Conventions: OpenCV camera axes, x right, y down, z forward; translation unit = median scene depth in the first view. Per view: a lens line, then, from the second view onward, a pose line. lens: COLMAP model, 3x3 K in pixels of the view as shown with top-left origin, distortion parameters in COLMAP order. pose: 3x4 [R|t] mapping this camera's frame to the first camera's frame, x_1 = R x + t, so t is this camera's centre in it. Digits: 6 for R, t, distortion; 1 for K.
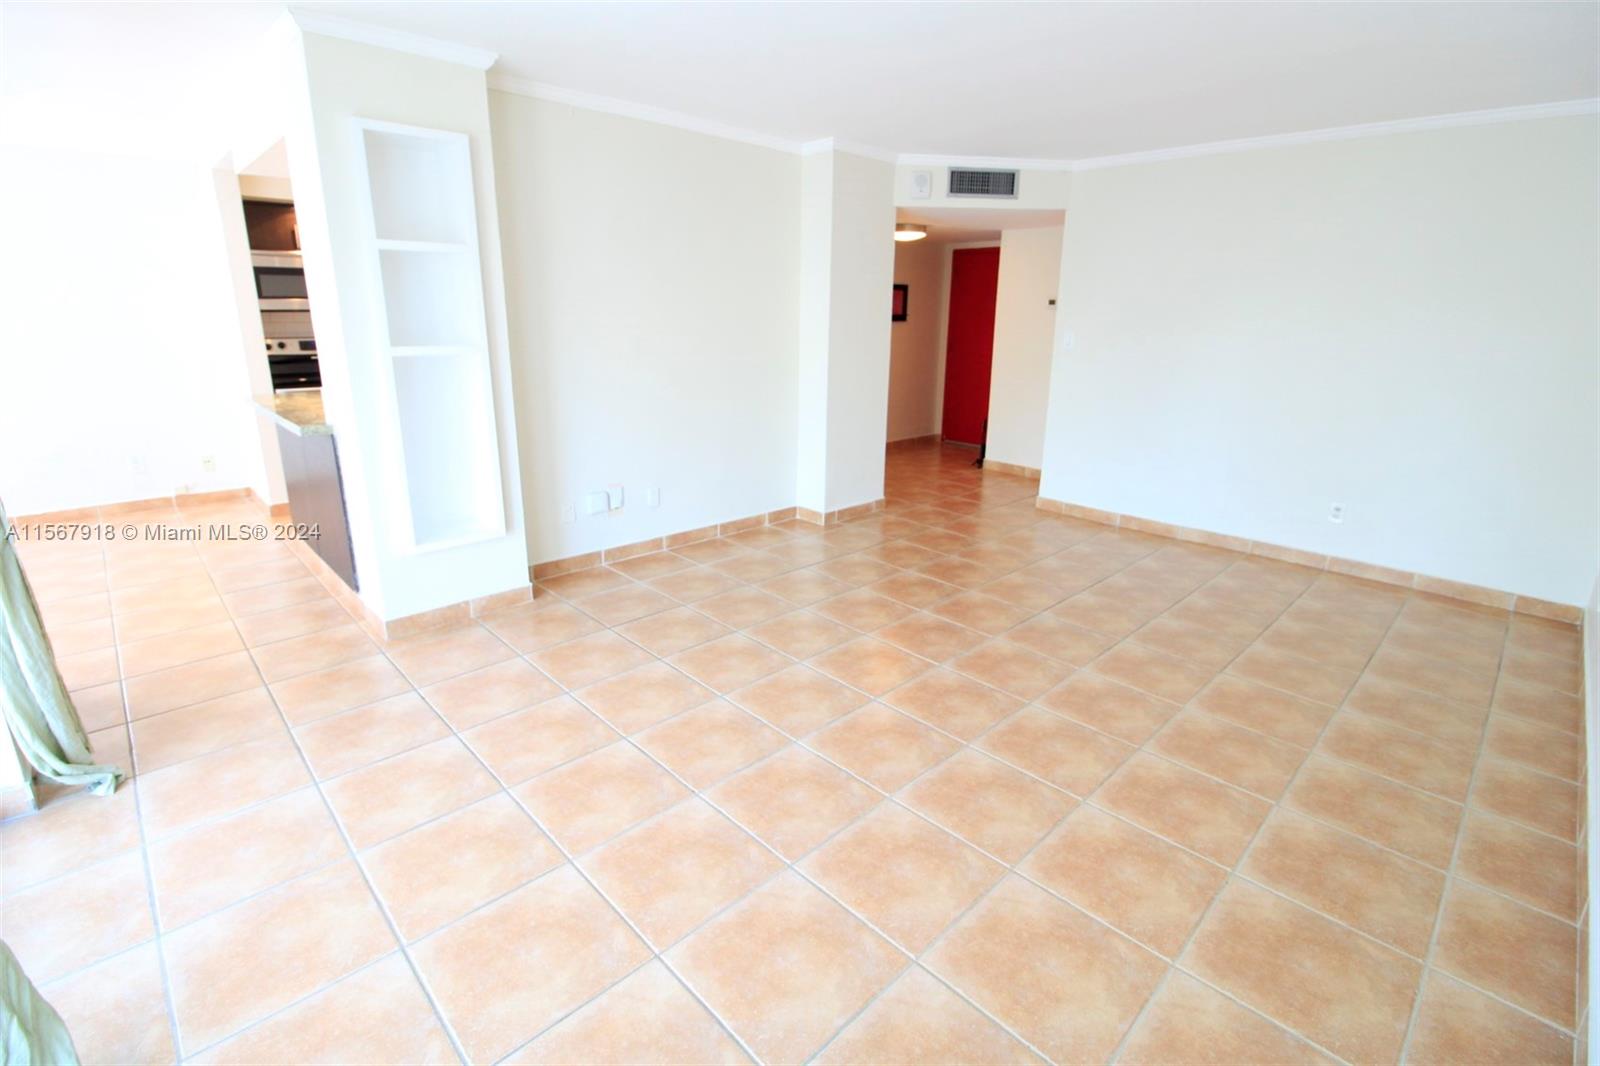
lens RADIAL K [[738.8, 0, 801.3], [0, 738.8, 519.6], [0, 0, 1]] dist [-0.008259, -0.008779]
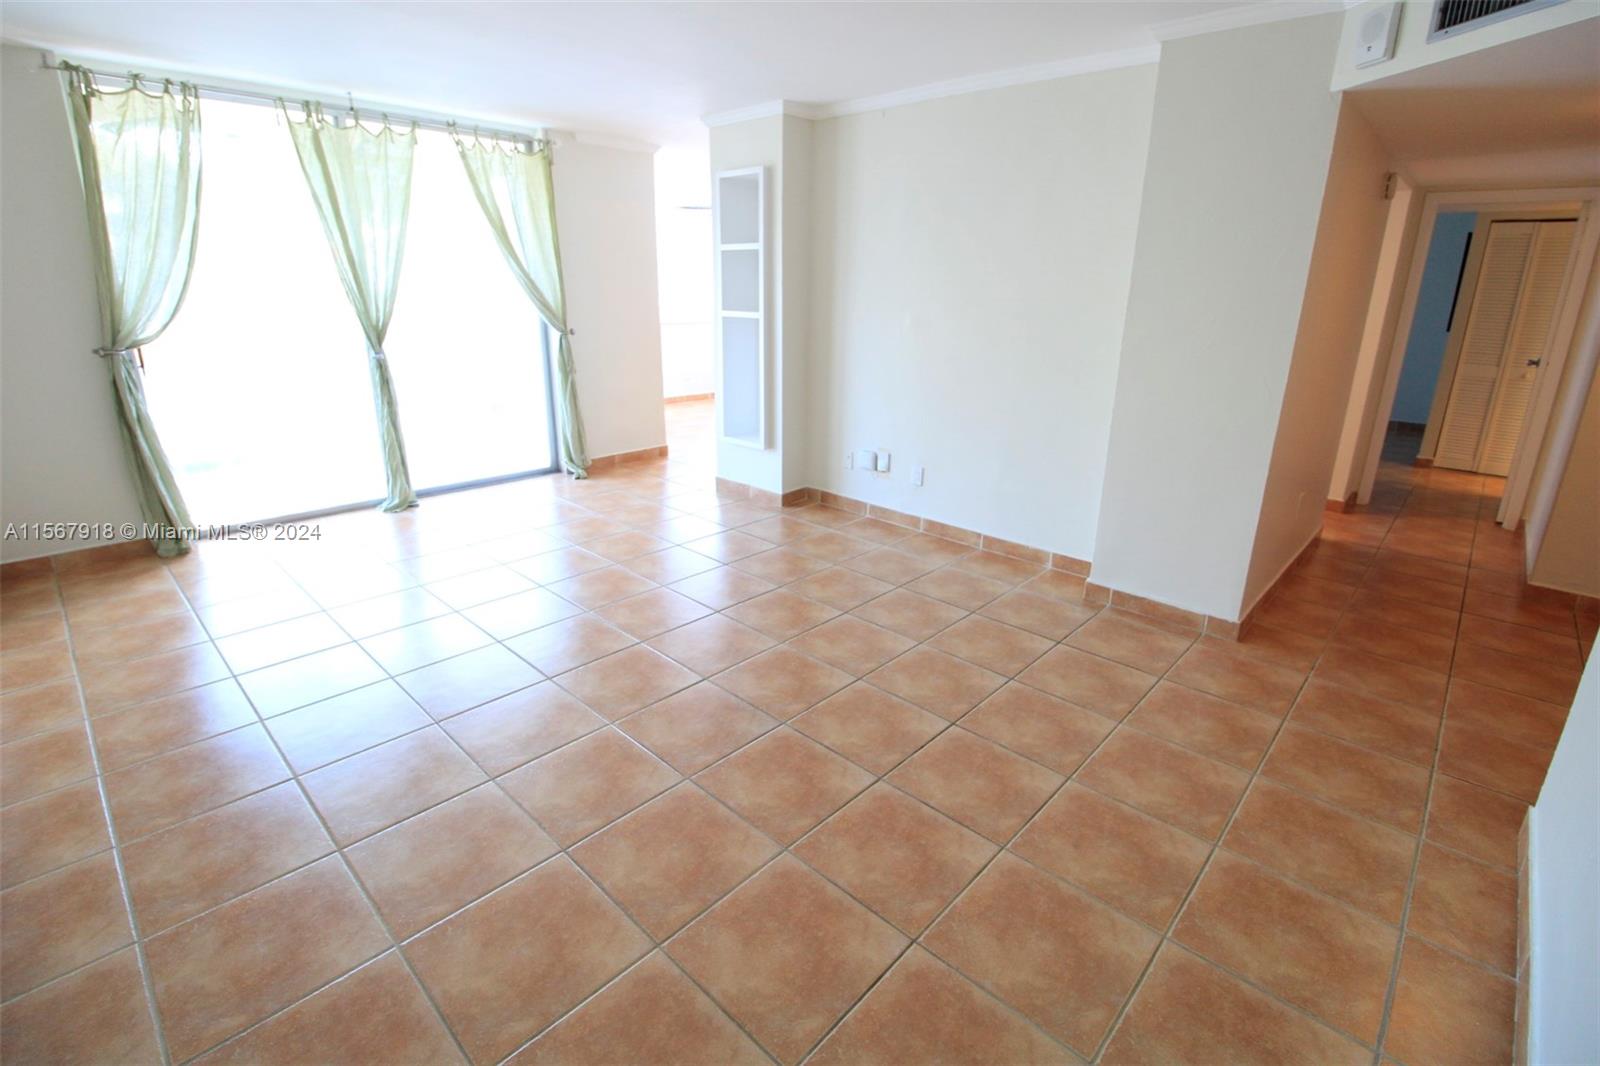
lens RADIAL K [[738.8, 0, 792.5], [0, 738.8, 505.9], [0, 0, 1]] dist [-0.008259, -0.008779]
pose [[0.037608, 0.271676, -0.961654, 0.875228], [-0.288882, 0.924202, 0.249798, -0.219122], [0.956626, 0.268409, 0.113240, 0.829841]]
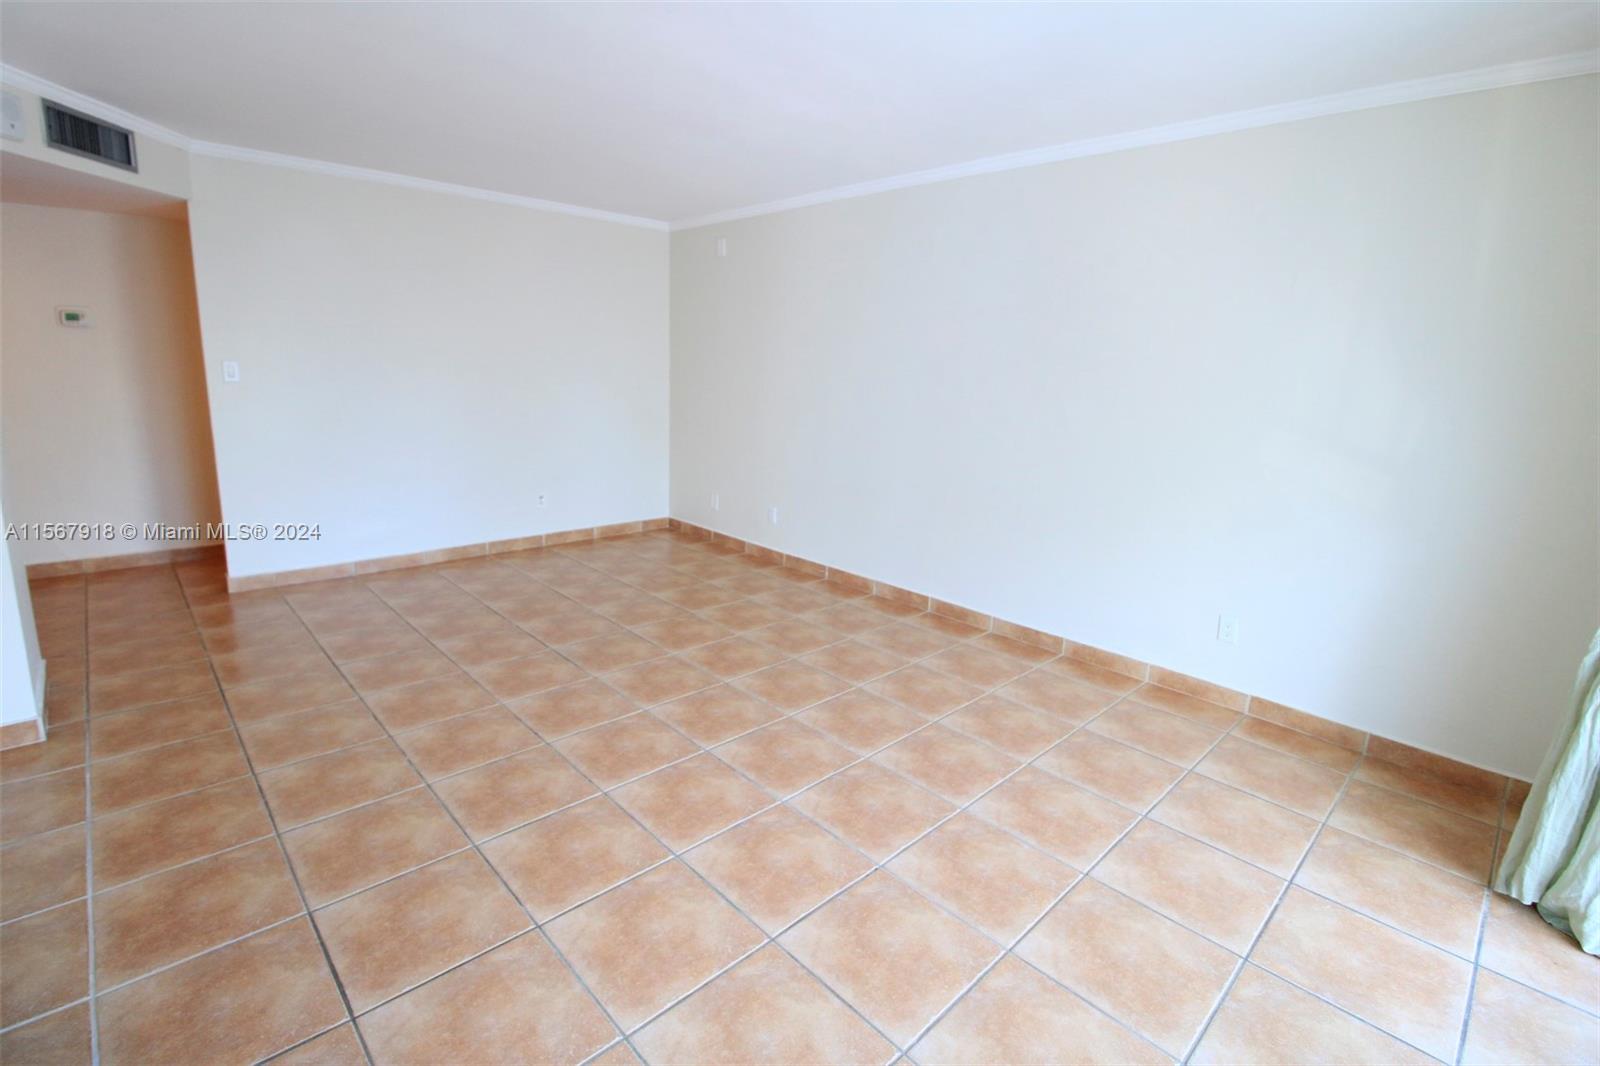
lens RADIAL K [[738.8, 0, 792.1], [0, 738.8, 530.7], [0, 0, 1]] dist [-0.008259, -0.008779]
pose [[0.007803, -0.240557, 0.970604, -0.559922], [0.240237, 0.942657, 0.231699, -0.163534], [-0.970683, 0.231367, 0.065146, 0.555908]]
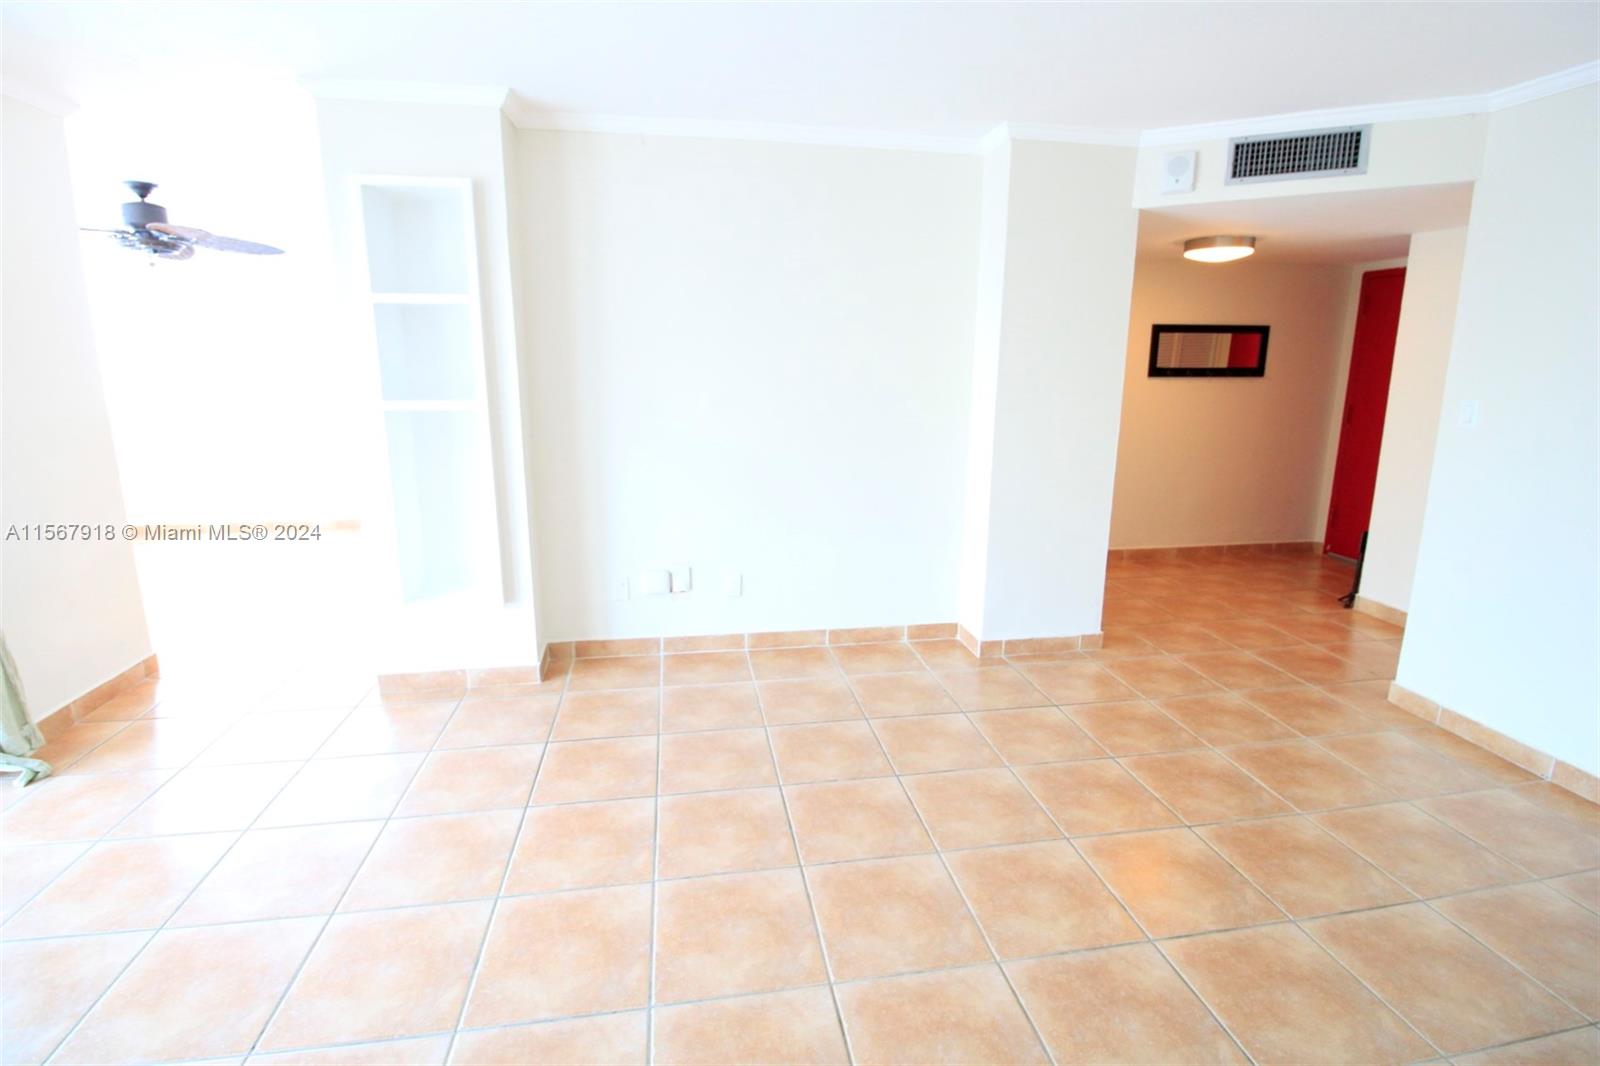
lens RADIAL K [[738.8, 0, 799.4], [0, 738.8, 513.8], [0, 0, 1]] dist [-0.008259, -0.008779]
pose [[0.823360, 0.110013, -0.556755, 0.353602], [-0.150530, 0.988227, -0.027342, -0.110141], [0.547192, 0.106321, 0.830227, 0.389066]]
